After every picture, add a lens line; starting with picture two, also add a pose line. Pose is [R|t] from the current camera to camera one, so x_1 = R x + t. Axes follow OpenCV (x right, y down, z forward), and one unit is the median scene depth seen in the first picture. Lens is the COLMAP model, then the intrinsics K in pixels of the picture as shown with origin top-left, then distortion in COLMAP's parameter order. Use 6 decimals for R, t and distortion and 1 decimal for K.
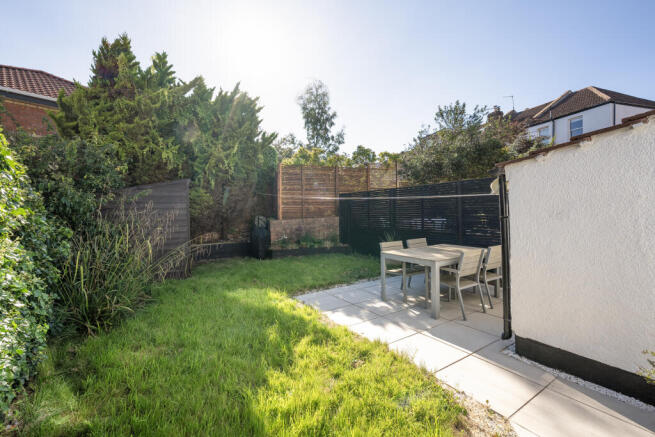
lens RADIAL K [[282.7, 0, 326.5], [0, 282.7, 212.0], [0, 0, 1]] dist [0.002853, 0.000223]
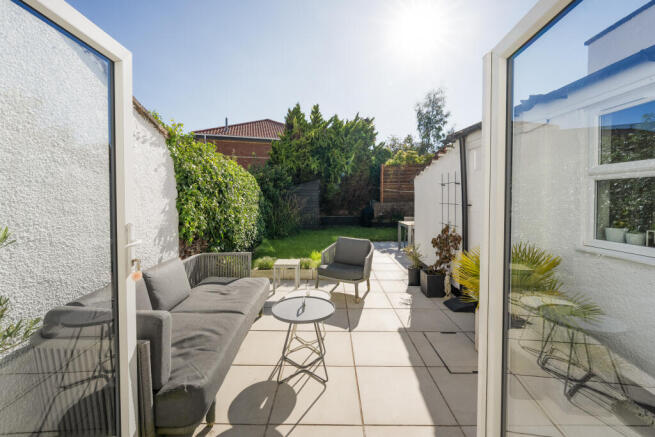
lens RADIAL K [[273.7, 0, 326.5], [0, 273.7, 202.2], [0, 0, 1]] dist [-0.000511, 0.000005]
pose [[0.834087, 0.024455, -0.551091, 0.412719], [-0.011048, 0.999557, 0.027635, -0.011789], [0.551523, -0.016962, 0.833987, -0.378690]]
